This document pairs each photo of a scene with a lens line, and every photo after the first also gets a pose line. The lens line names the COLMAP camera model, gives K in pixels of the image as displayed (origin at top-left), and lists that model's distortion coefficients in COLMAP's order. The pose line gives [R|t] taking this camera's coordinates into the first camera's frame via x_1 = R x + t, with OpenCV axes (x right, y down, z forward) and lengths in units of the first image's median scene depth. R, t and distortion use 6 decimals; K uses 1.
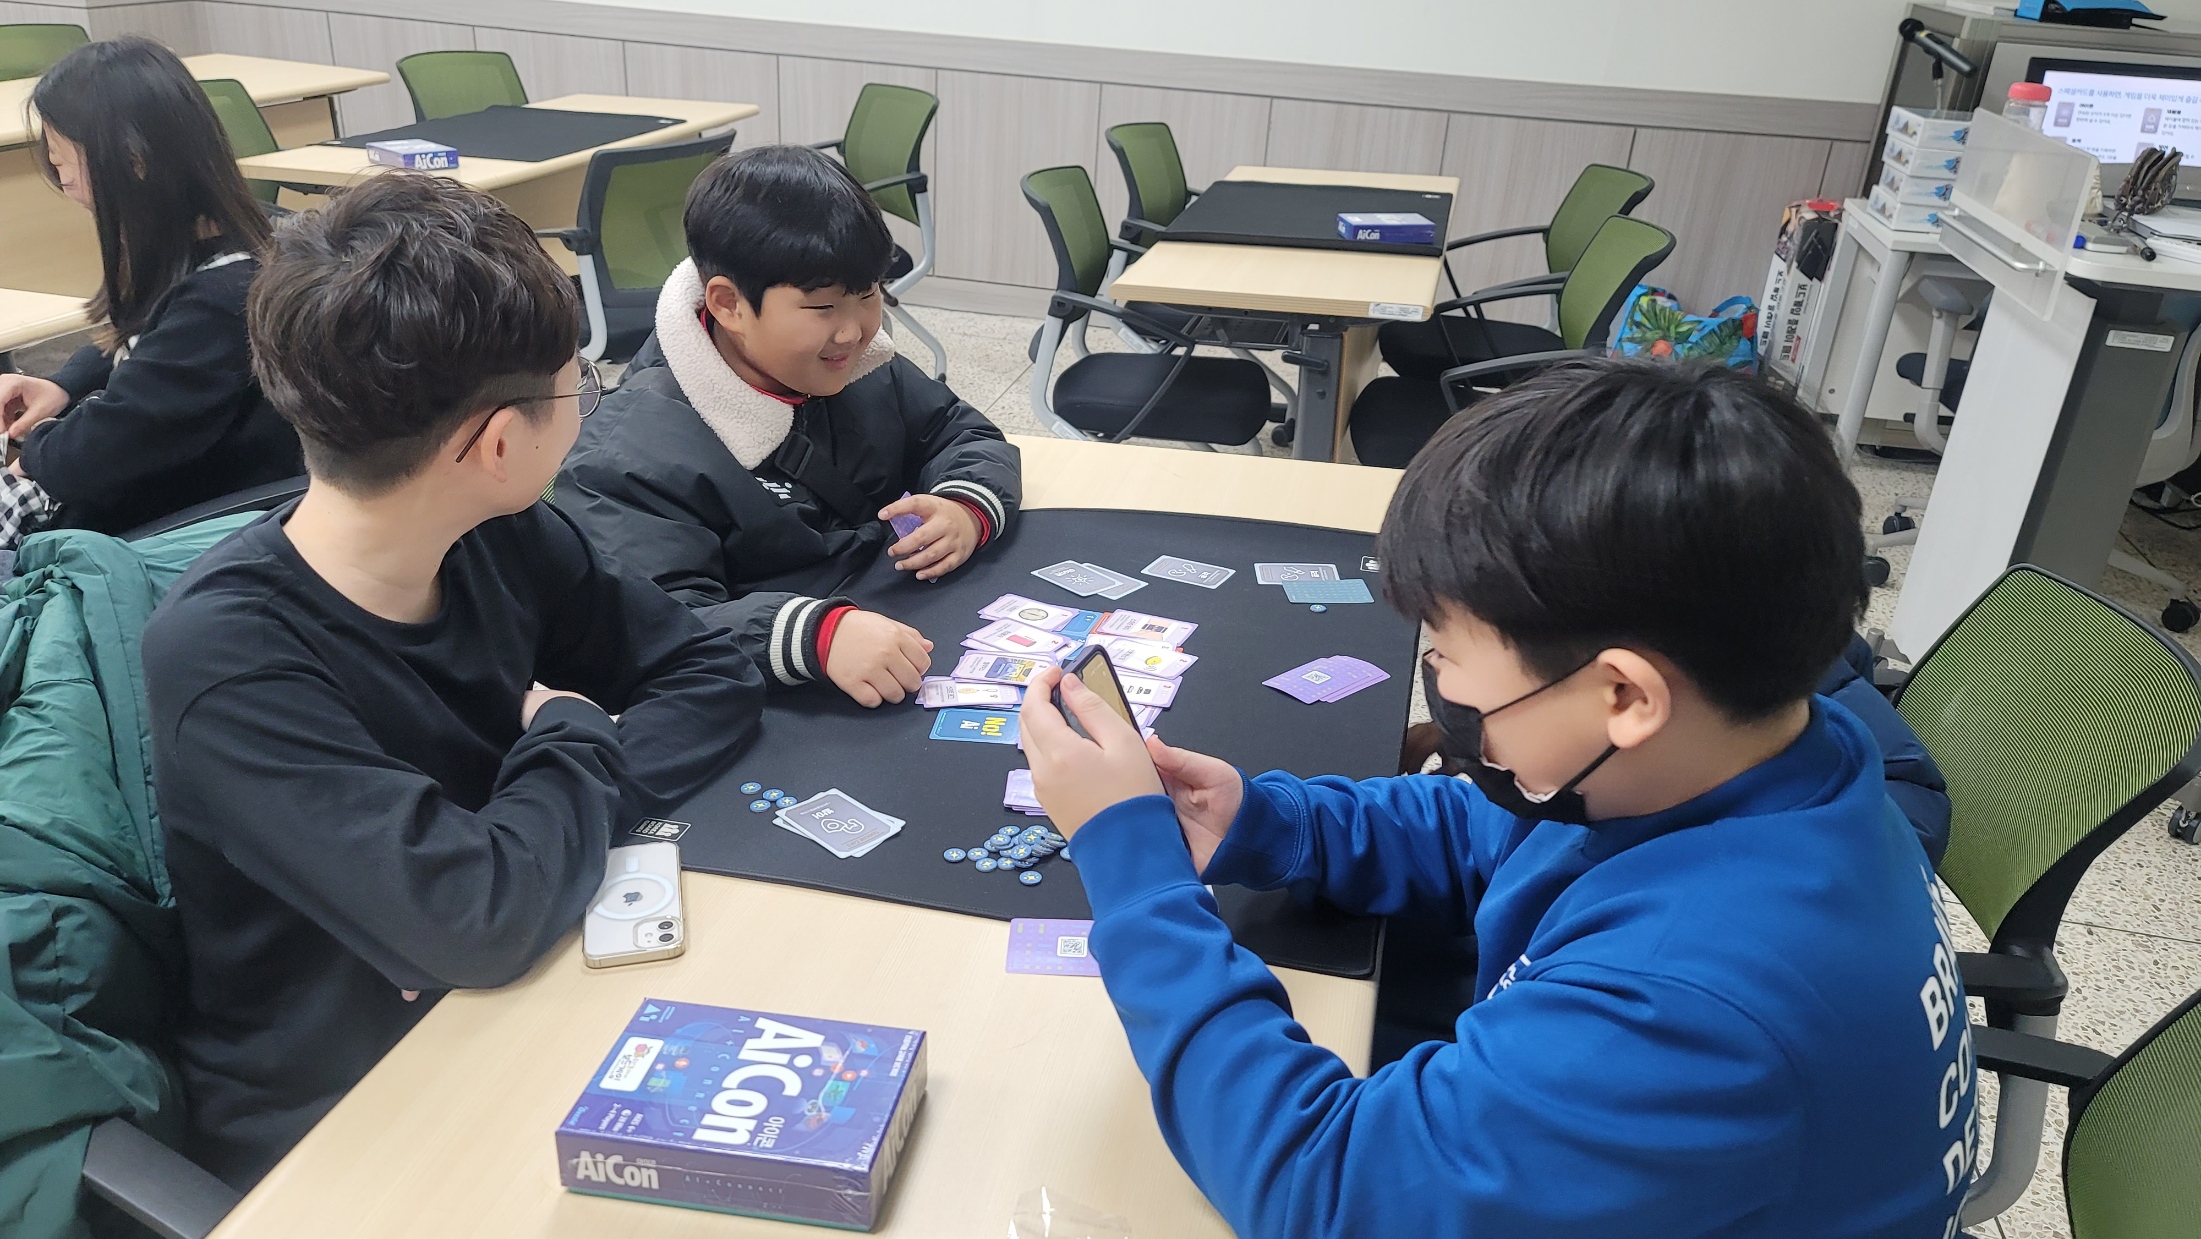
lens RADIAL K [[1573.1, 0, 1100.5], [0, 1573.1, 619.5], [0, 0, 1]] dist [0.026051, -0.001353]
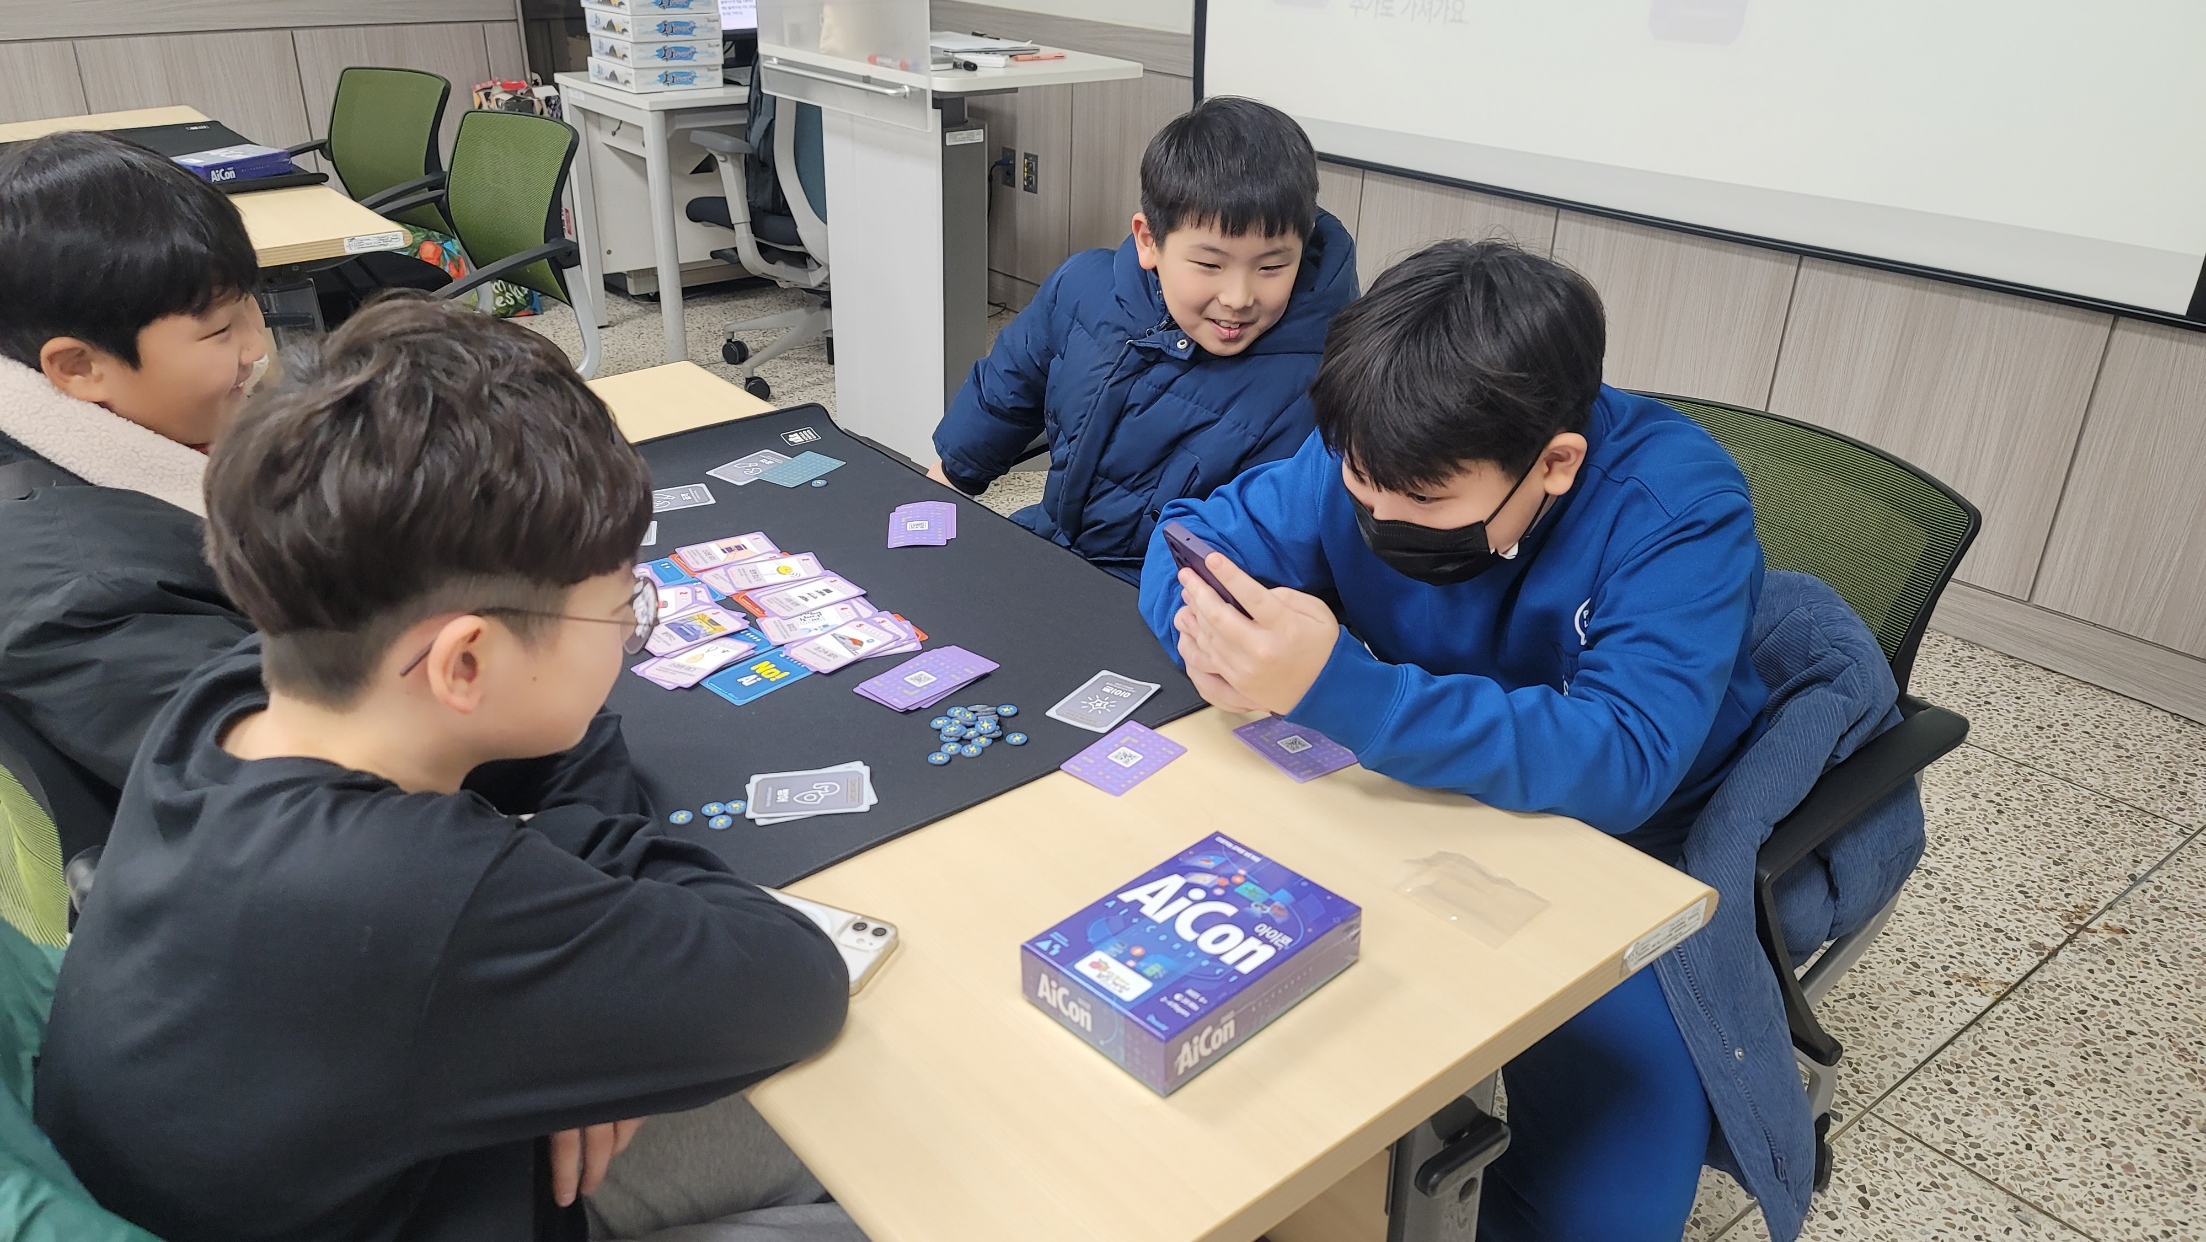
lens RADIAL K [[1585.8, 0, 1103.0], [0, 1585.8, 621.0], [0, 0, 1]] dist [-0.001977, -0.000290]
pose [[0.608818, -0.382877, 0.694799, -0.549430], [0.340503, 0.917164, 0.207048, -0.082658], [-0.716519, 0.110527, 0.688756, 0.169822]]
